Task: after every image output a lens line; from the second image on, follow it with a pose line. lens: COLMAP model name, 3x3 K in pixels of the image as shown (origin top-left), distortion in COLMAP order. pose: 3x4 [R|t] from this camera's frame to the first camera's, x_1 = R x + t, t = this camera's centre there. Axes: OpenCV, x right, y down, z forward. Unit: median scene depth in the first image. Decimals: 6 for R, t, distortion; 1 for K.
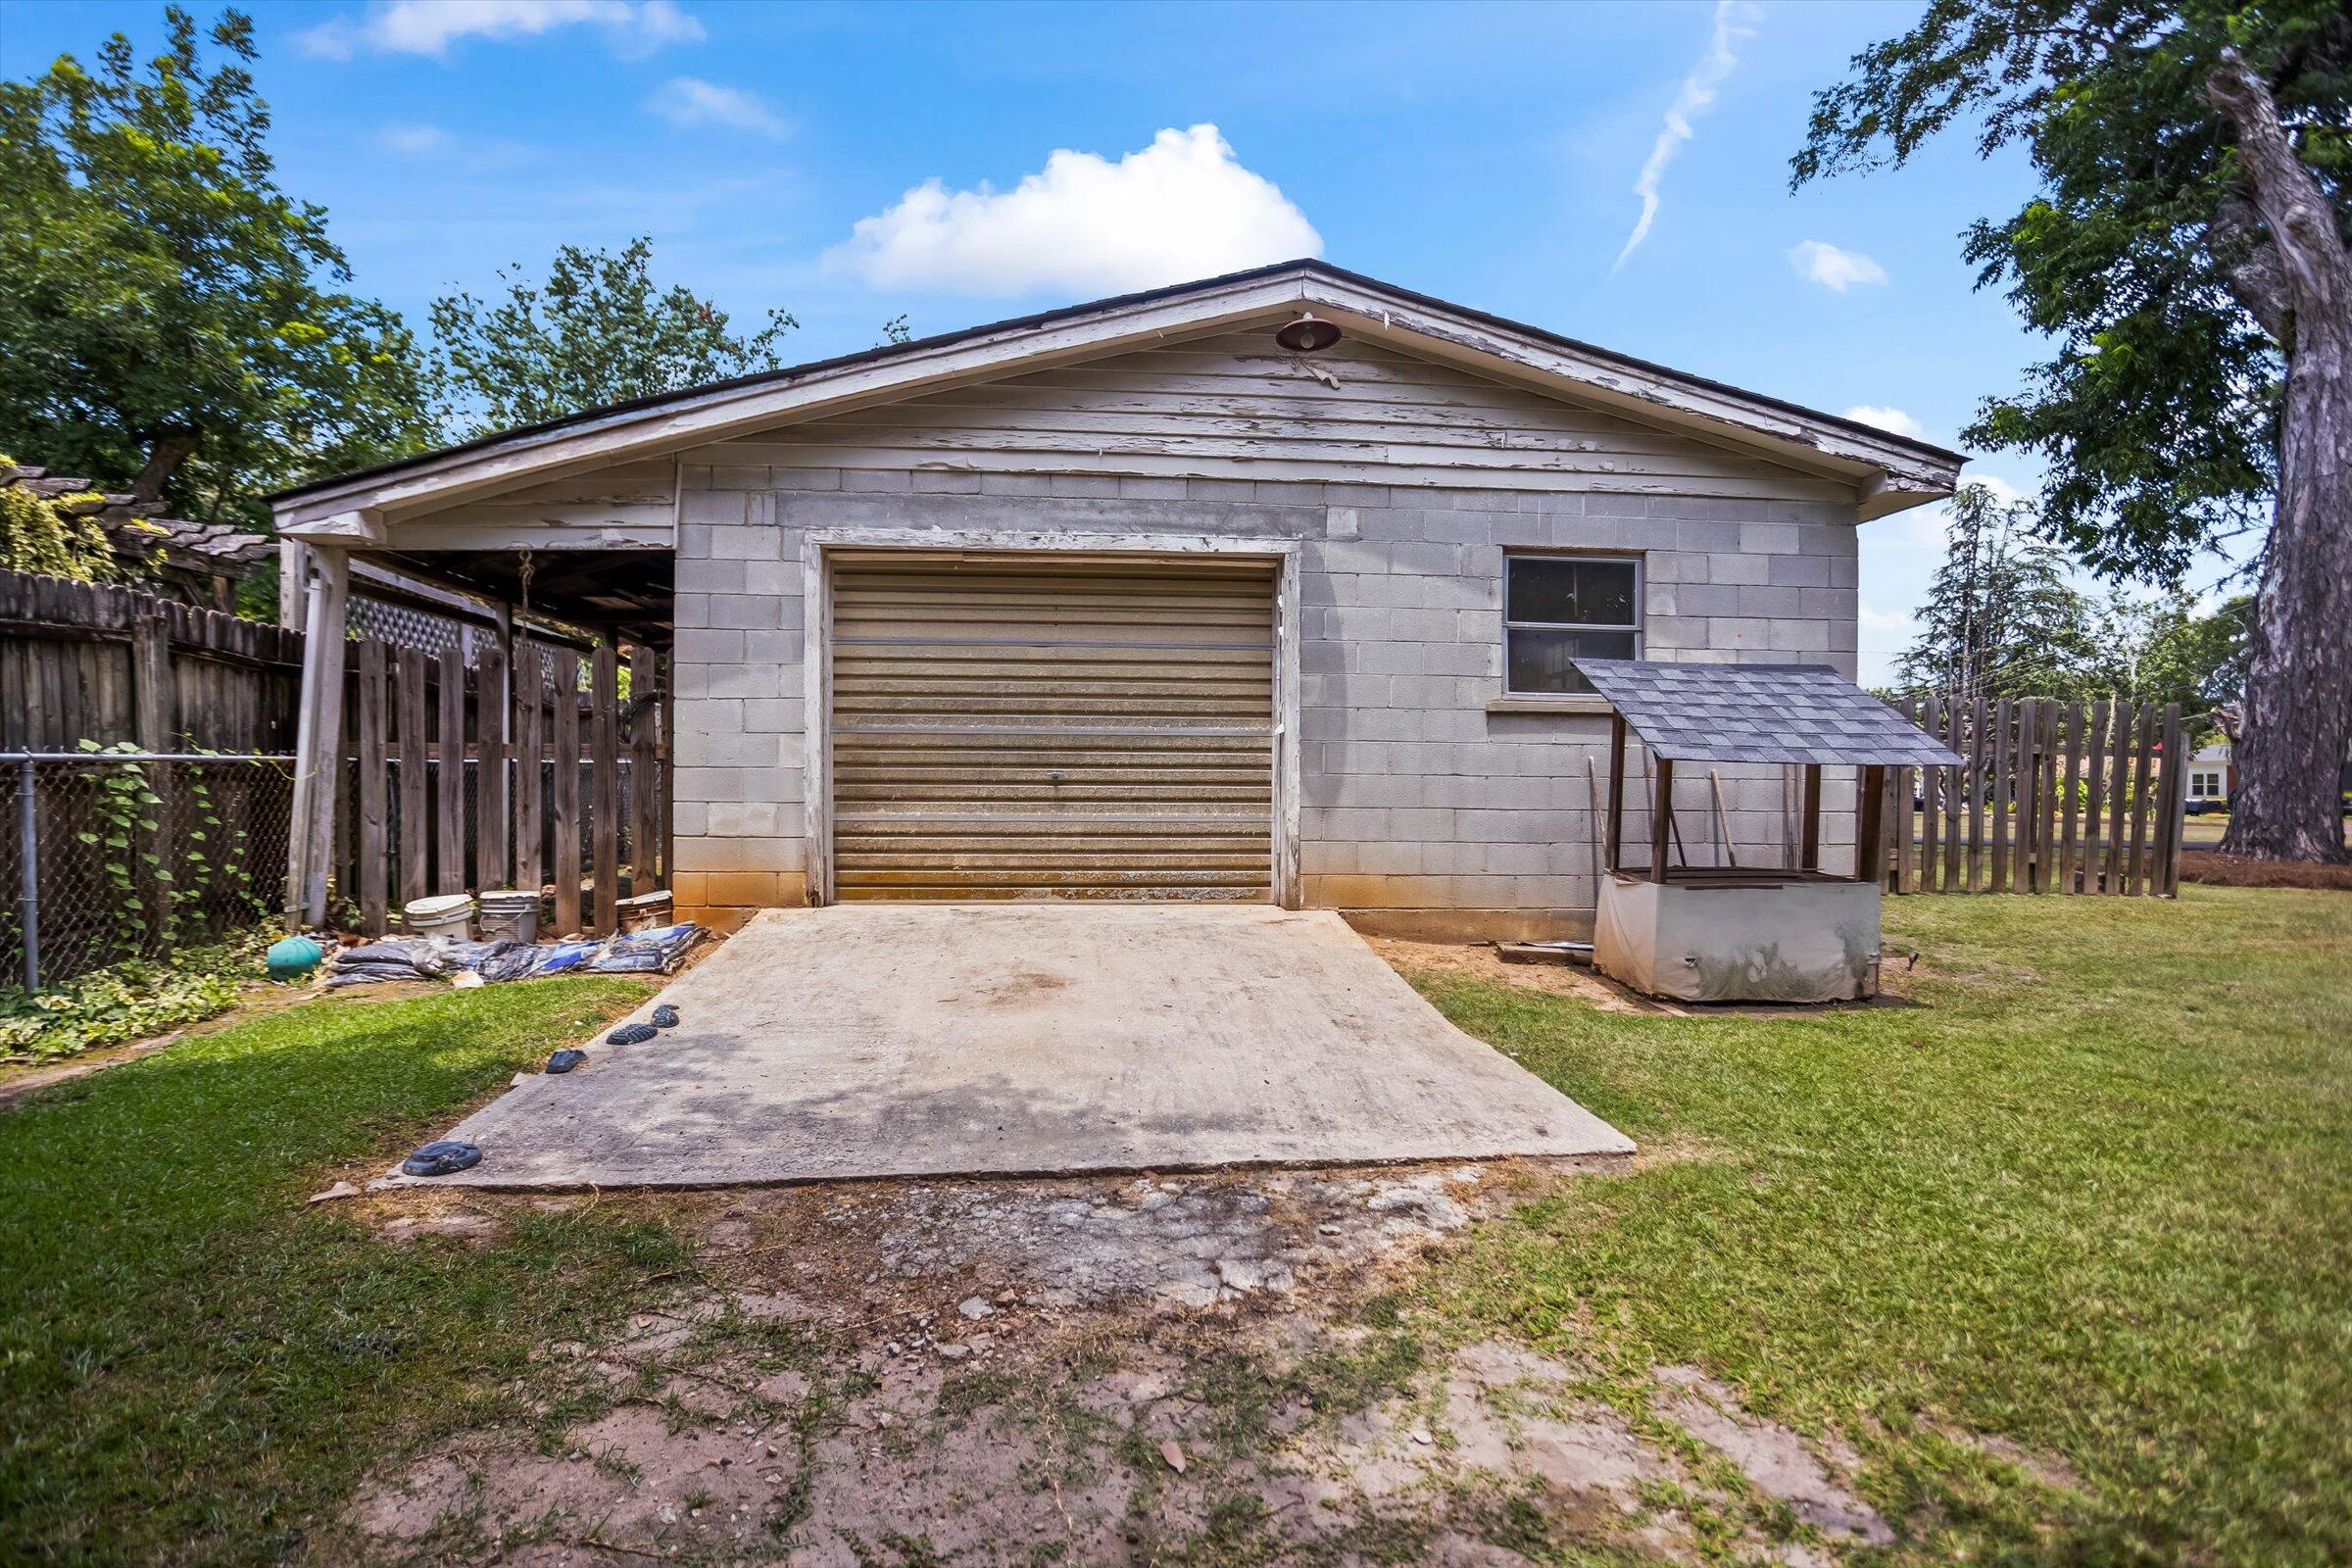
lens RADIAL K [[1117.3, 0, 1176.2], [0, 1117.3, 832.1], [0, 0, 1]] dist [-0.014103, -0.000140]
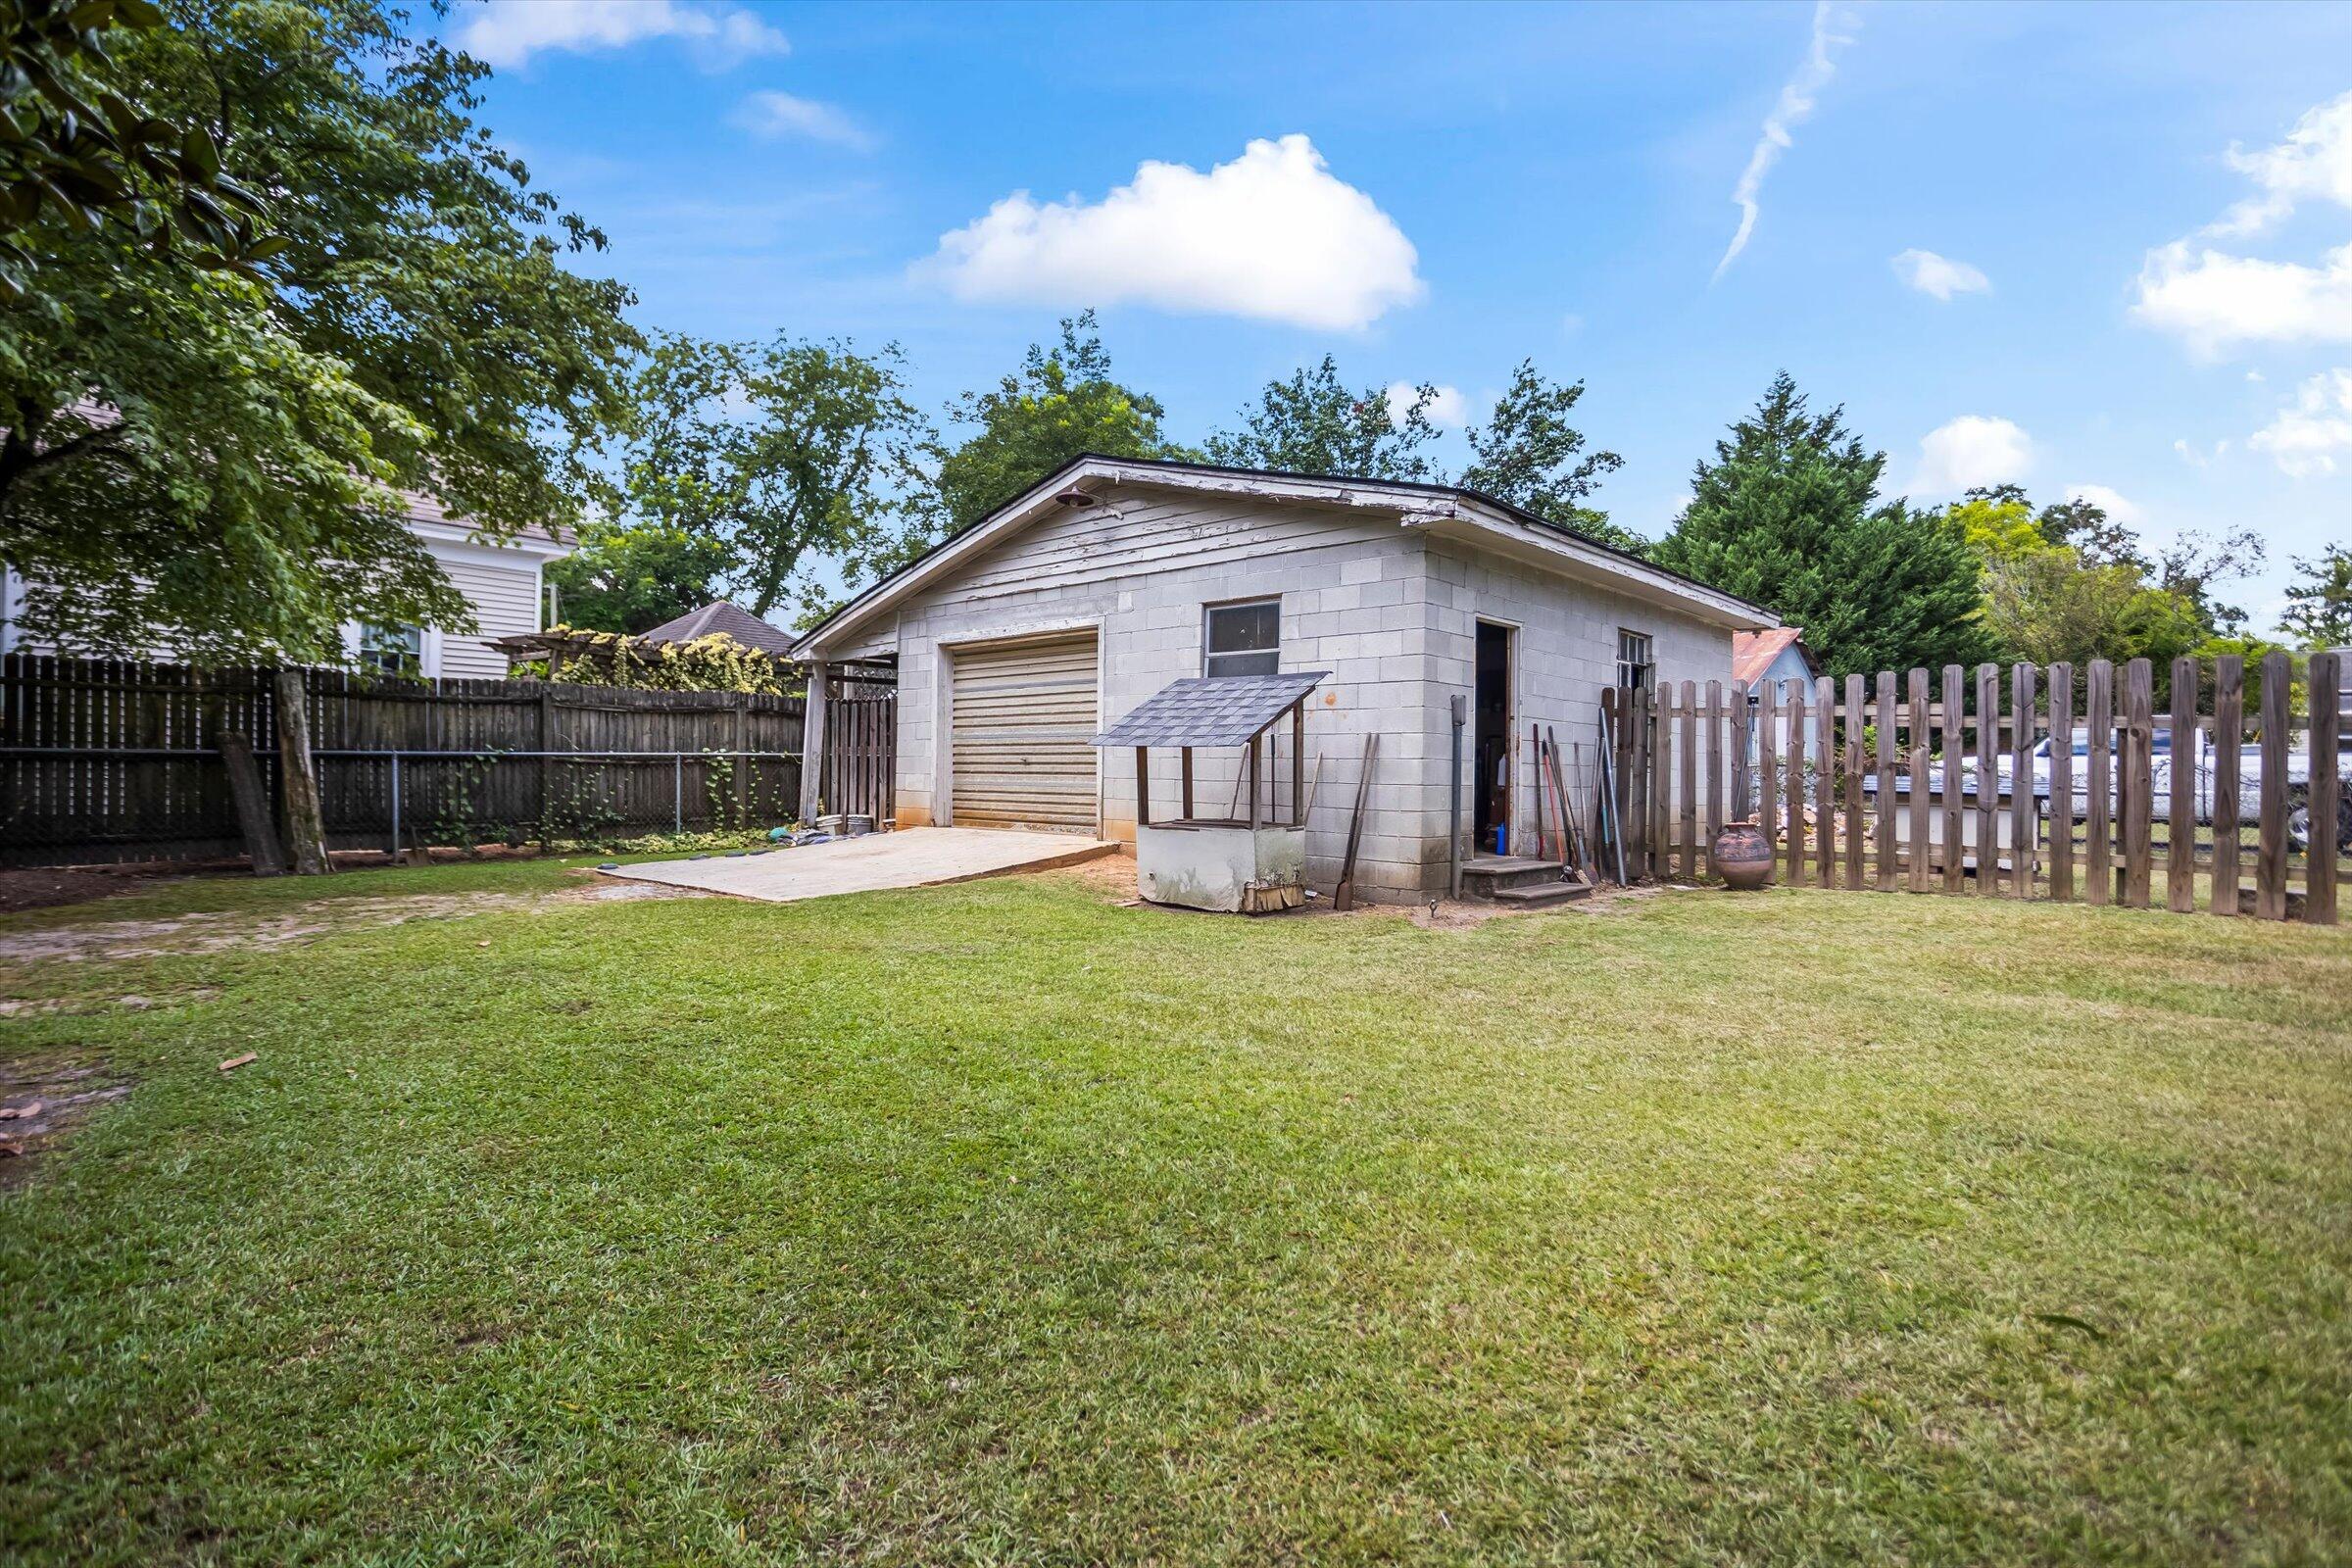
lens RADIAL K [[1108.7, 0, 1179.7], [0, 1108.7, 757.8], [0, 0, 1]] dist [-0.001939, -0.000080]
pose [[0.678933, -0.006922, -0.734167, 1.377343], [-0.034795, 0.998529, -0.041592, 0.010805], [0.733375, 0.053783, 0.677693, -0.007983]]
